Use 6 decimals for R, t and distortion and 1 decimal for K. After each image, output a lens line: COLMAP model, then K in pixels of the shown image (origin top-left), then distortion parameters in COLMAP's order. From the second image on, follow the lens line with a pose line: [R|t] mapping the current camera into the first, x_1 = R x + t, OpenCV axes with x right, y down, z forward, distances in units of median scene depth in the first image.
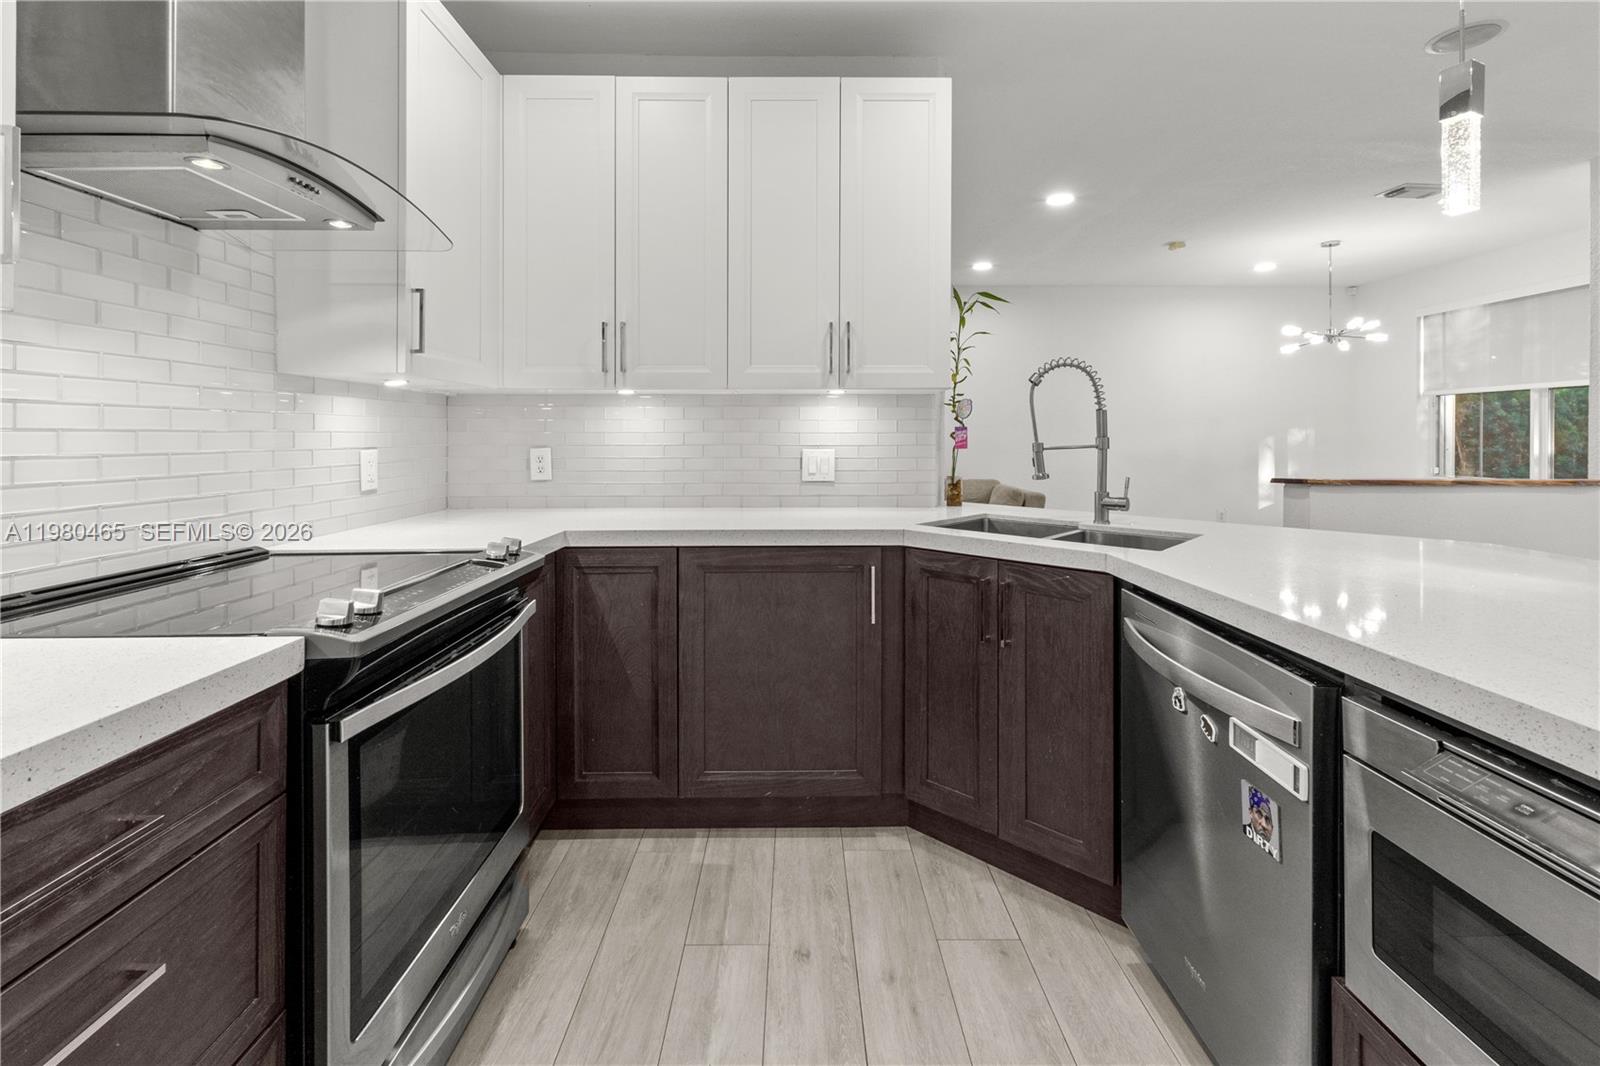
lens RADIAL K [[709.9, 0, 808.1], [0, 709.9, 434.3], [0, 0, 1]] dist [0.009236, -0.001498]
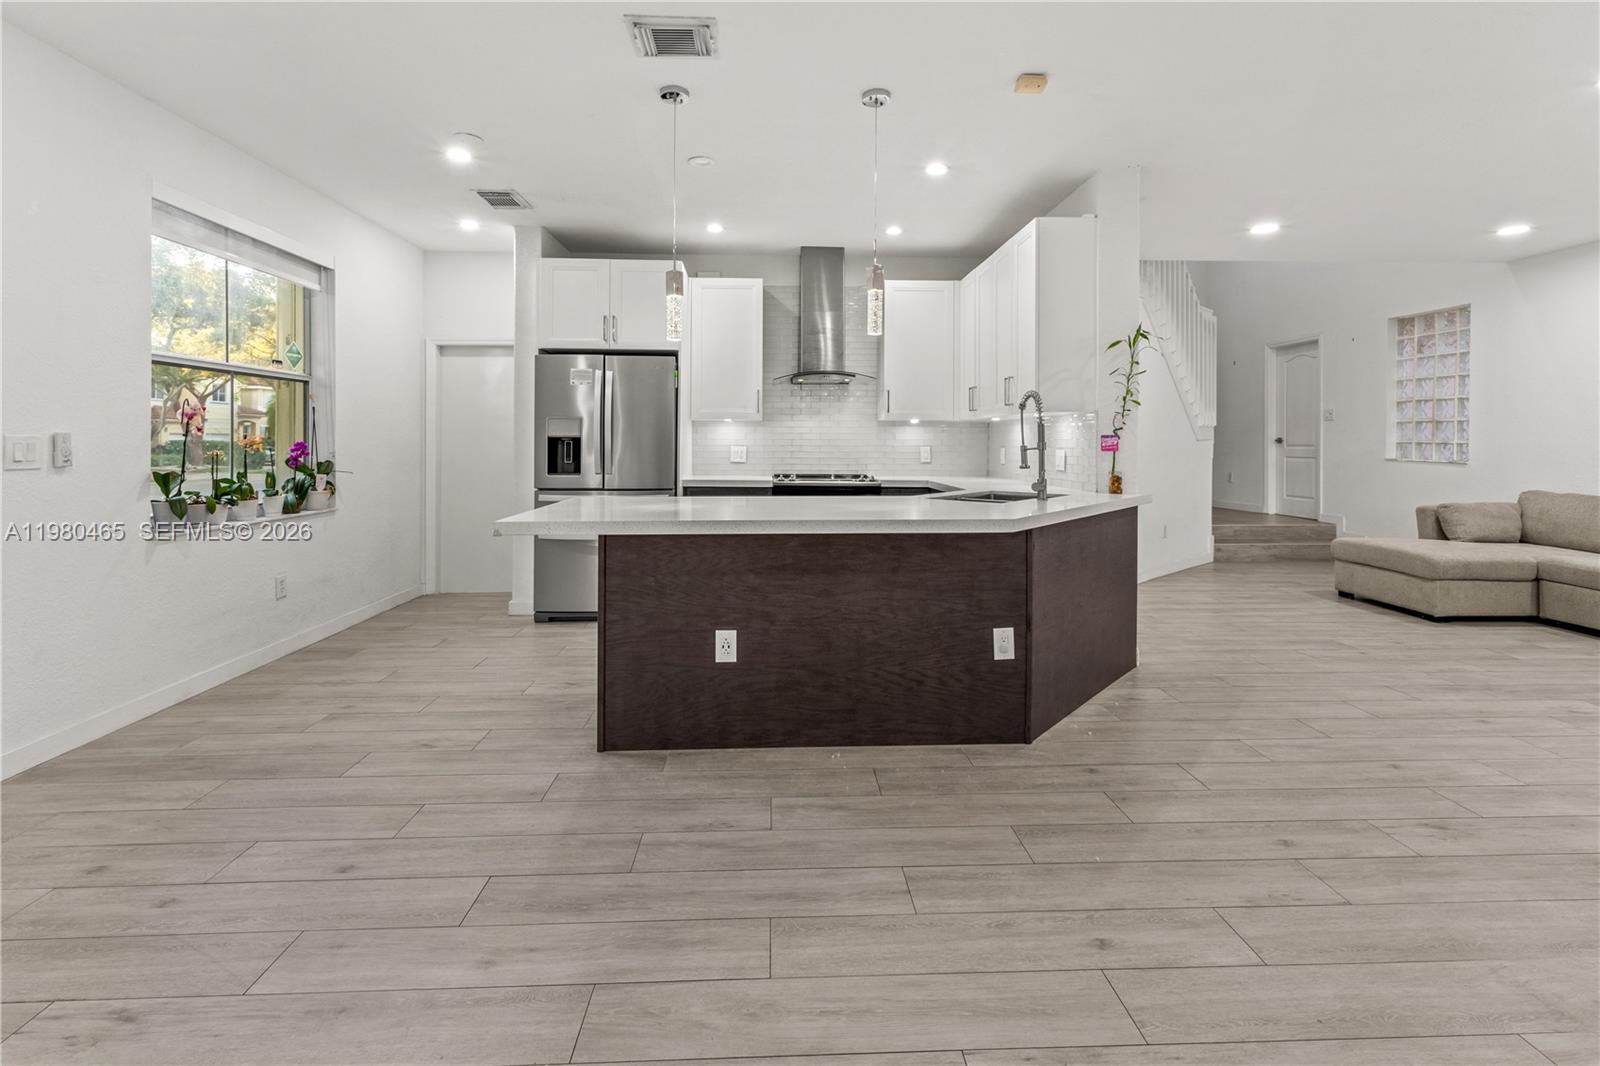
lens RADIAL K [[709.9, 0, 802.4], [0, 709.9, 452.6], [0, 0, 1]] dist [0.009236, -0.001498]
pose [[0.018884, 0.015599, -0.999700, 1.896947], [-0.003637, 0.999873, 0.015533, 0.005028], [0.999815, 0.003343, 0.018939, 0.480648]]
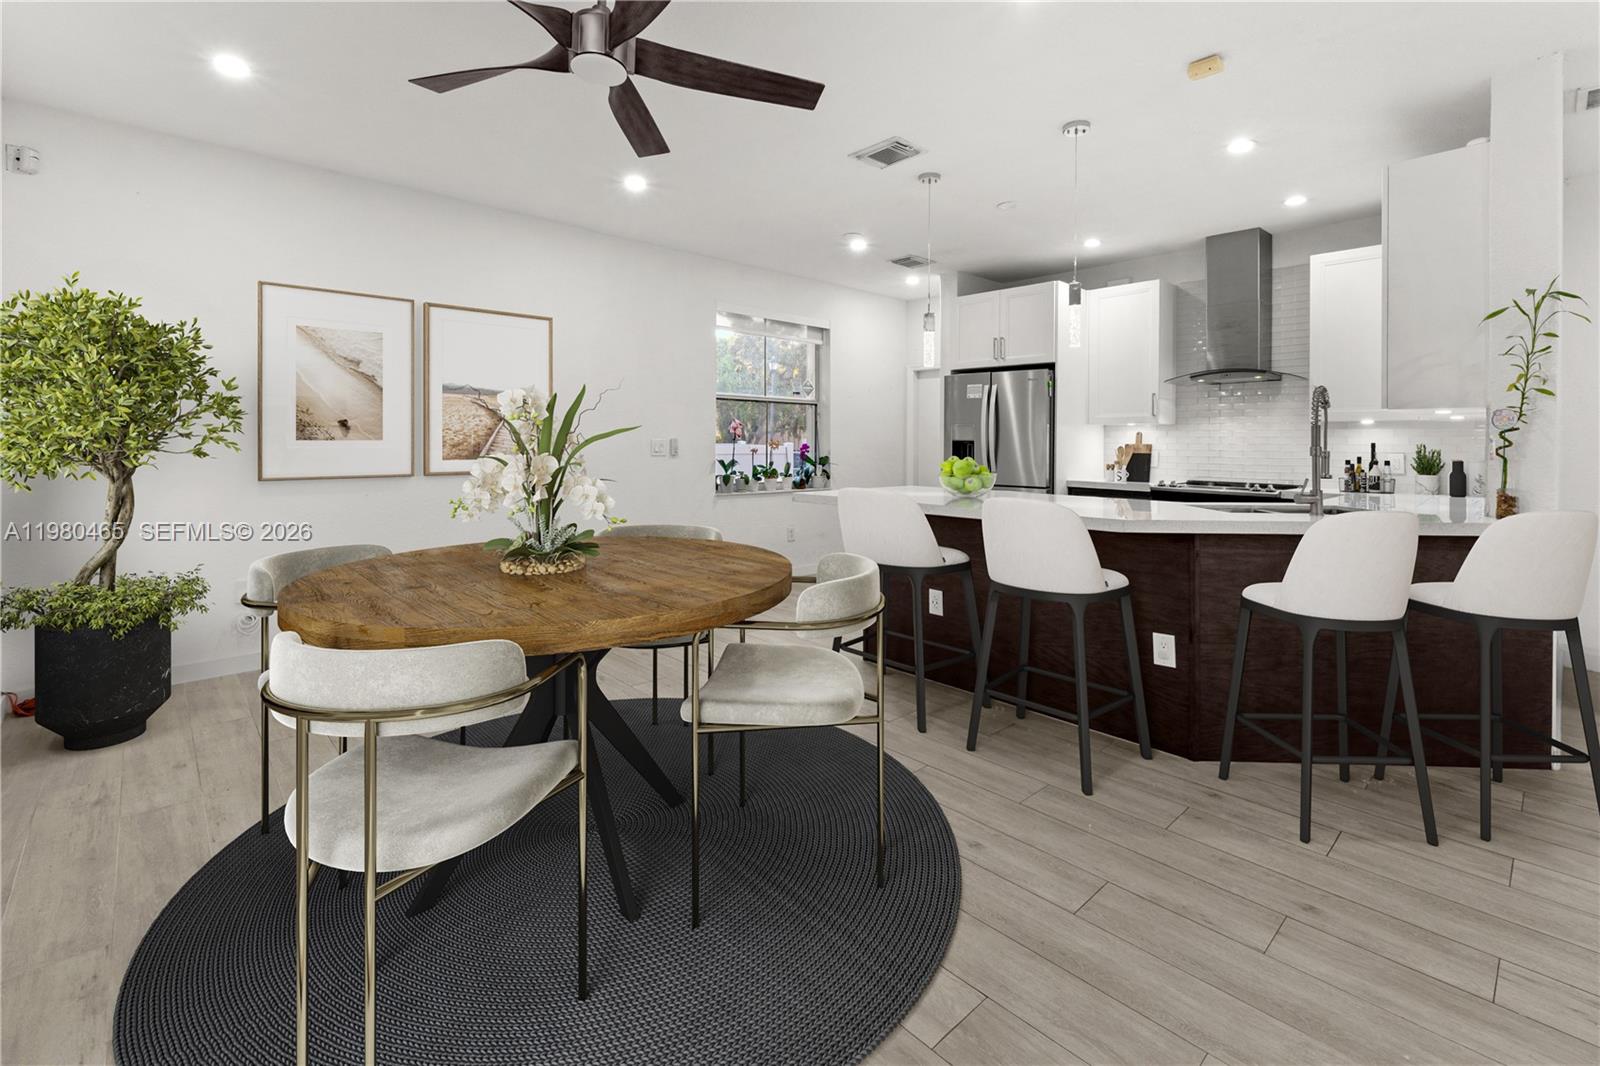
lens RADIAL K [[709.9, 0, 802.4], [0, 709.9, 469.3], [0, 0, 1]] dist [0.009236, -0.001498]
pose [[-0.749374, 0.019038, -0.661873, 1.943700], [-0.008717, 0.999216, 0.038611, 0.002867], [0.662090, 0.034703, -0.748621, 1.352637]]
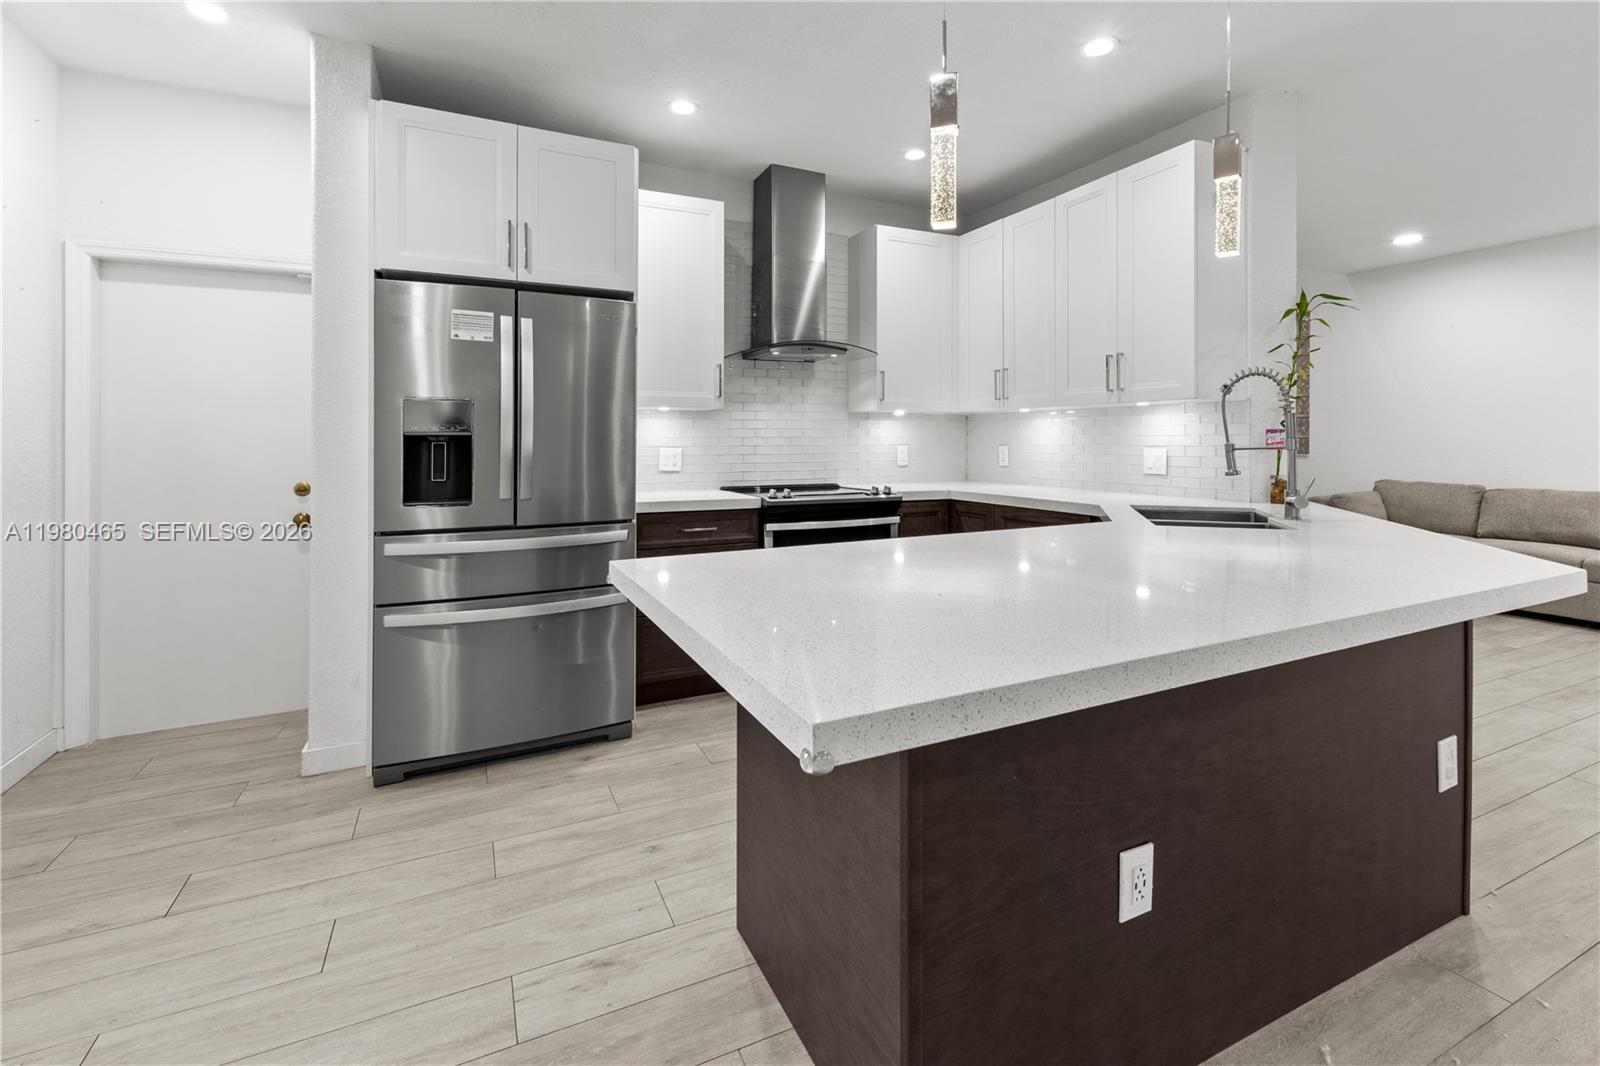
lens RADIAL K [[709.9, 0, 798.9], [0, 709.9, 443.2], [0, 0, 1]] dist [0.009236, -0.001498]
pose [[0.406996, 0.003925, -0.913422, 1.088373], [0.002622, 0.999982, 0.005465, 0.003186], [0.913426, -0.004619, 0.406978, -0.101288]]
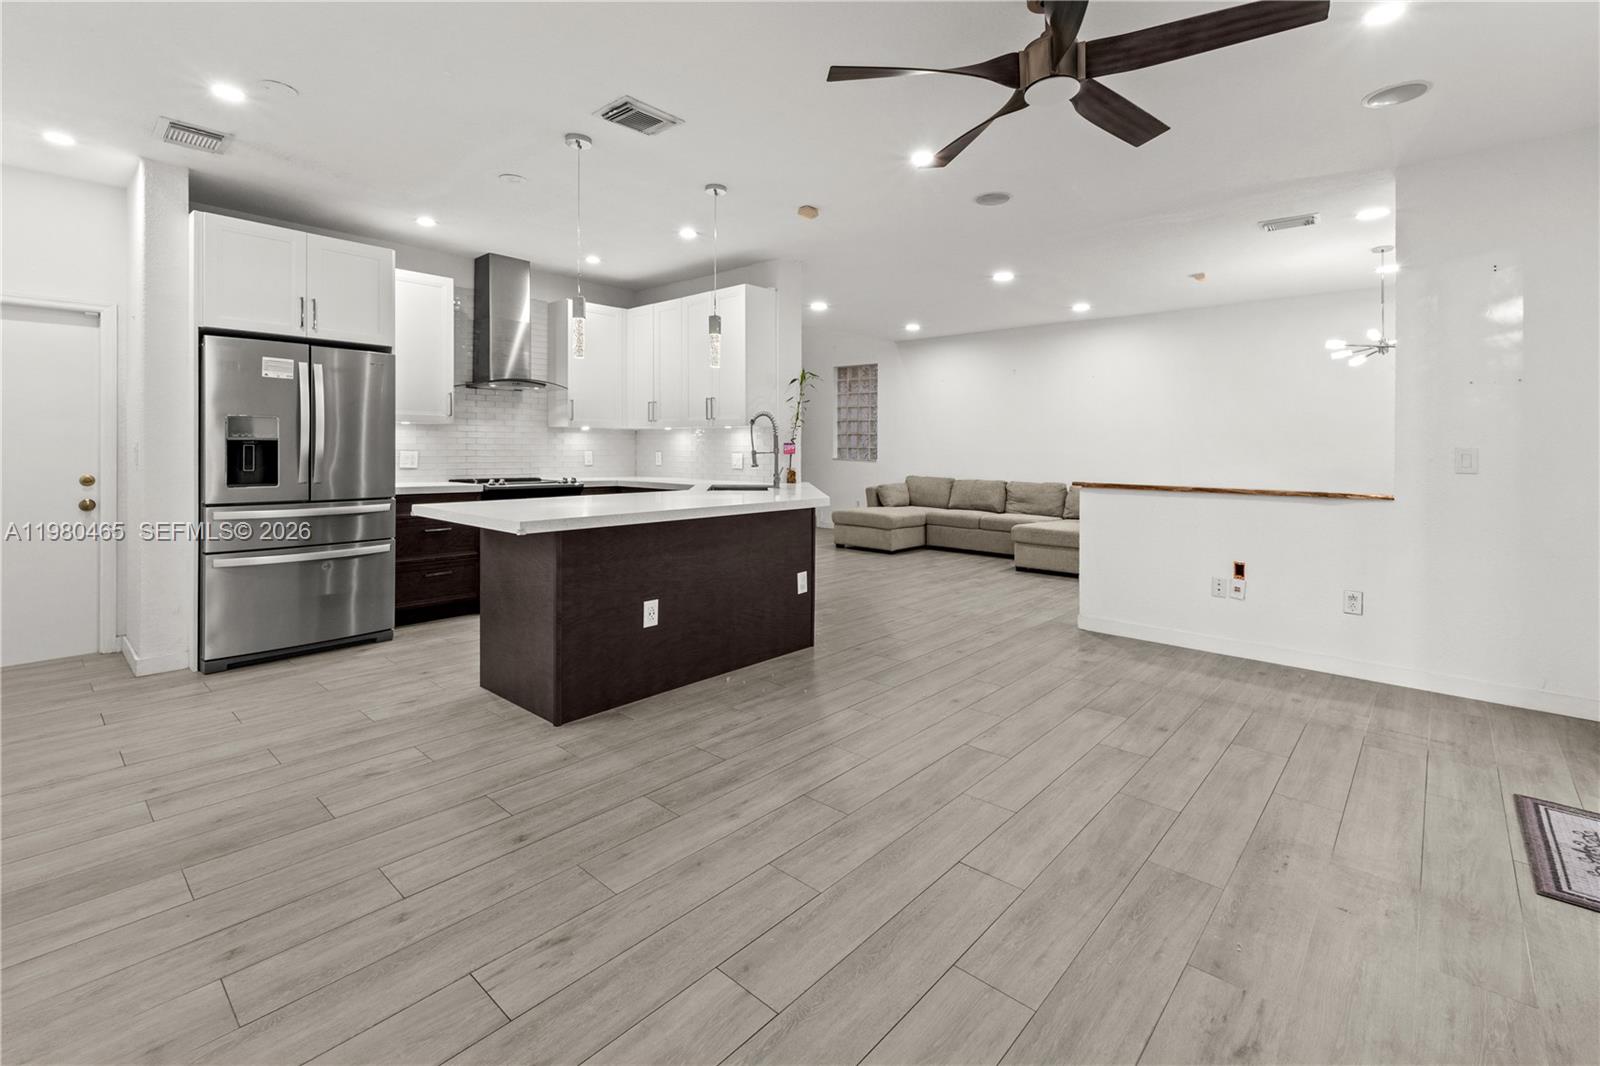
lens RADIAL K [[709.9, 0, 801.5], [0, 709.9, 464.0], [0, 0, 1]] dist [0.009236, -0.001498]
pose [[0.727476, 0.020455, -0.685828, 1.939554], [-0.007180, 0.999728, 0.022200, 0.004175], [0.686095, -0.011226, 0.727425, -0.499871]]
